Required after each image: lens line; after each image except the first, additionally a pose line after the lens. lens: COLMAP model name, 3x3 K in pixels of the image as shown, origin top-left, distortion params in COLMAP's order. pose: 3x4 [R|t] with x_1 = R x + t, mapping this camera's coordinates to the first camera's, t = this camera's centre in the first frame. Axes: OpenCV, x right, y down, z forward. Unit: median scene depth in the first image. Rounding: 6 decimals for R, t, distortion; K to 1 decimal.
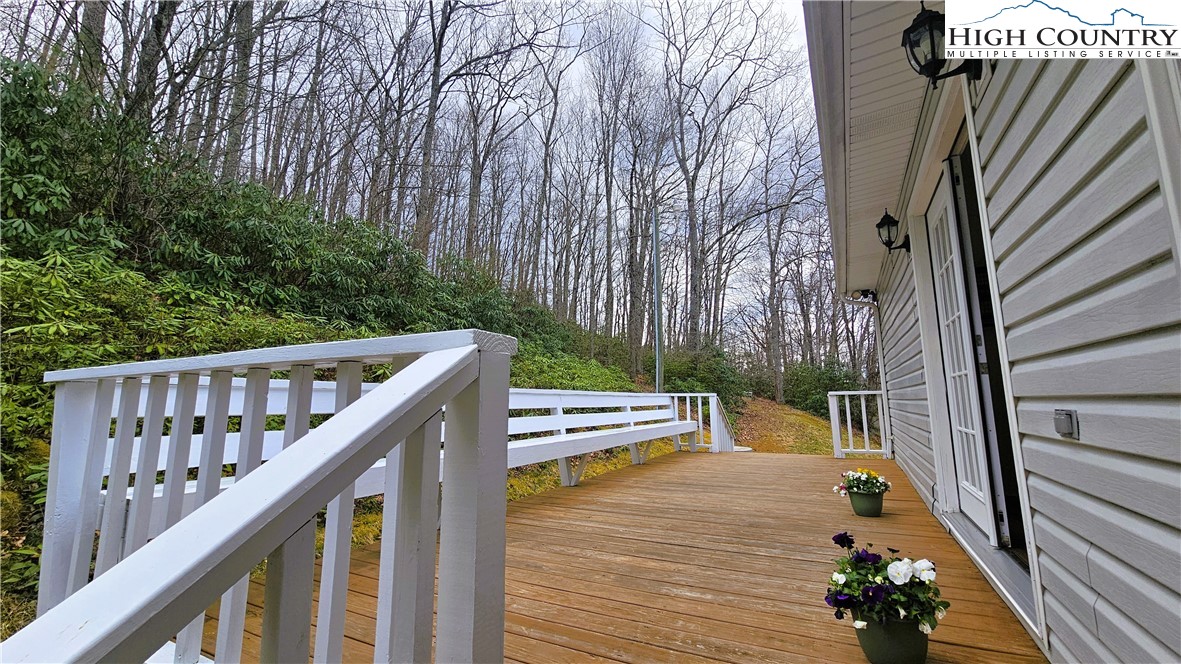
lens RADIAL K [[482.0, 0, 585.6], [0, 482.0, 330.8], [0, 0, 1]] dist [-0.002097, -0.000476]
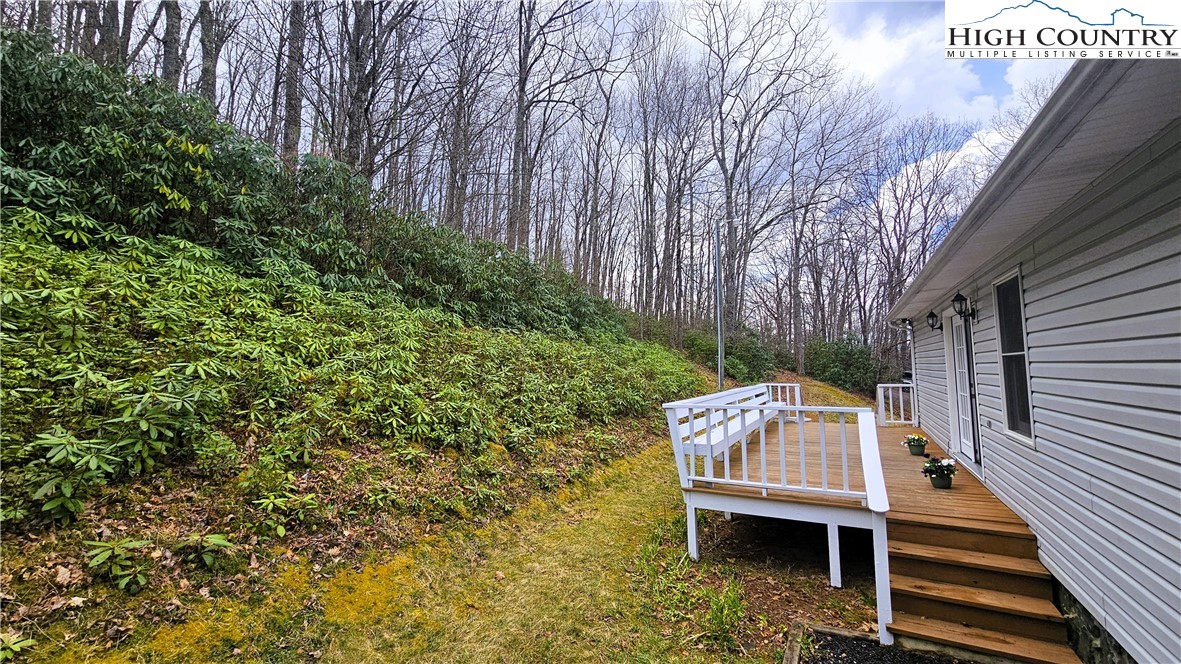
lens RADIAL K [[482.0, 0, 585.6], [0, 482.0, 330.8], [0, 0, 1]] dist [-0.002097, -0.000476]
pose [[0.999969, -0.005349, -0.005858, -0.327387], [0.005744, 0.997552, 0.069695, -0.122210], [0.005471, -0.069727, 0.997551, -0.414005]]
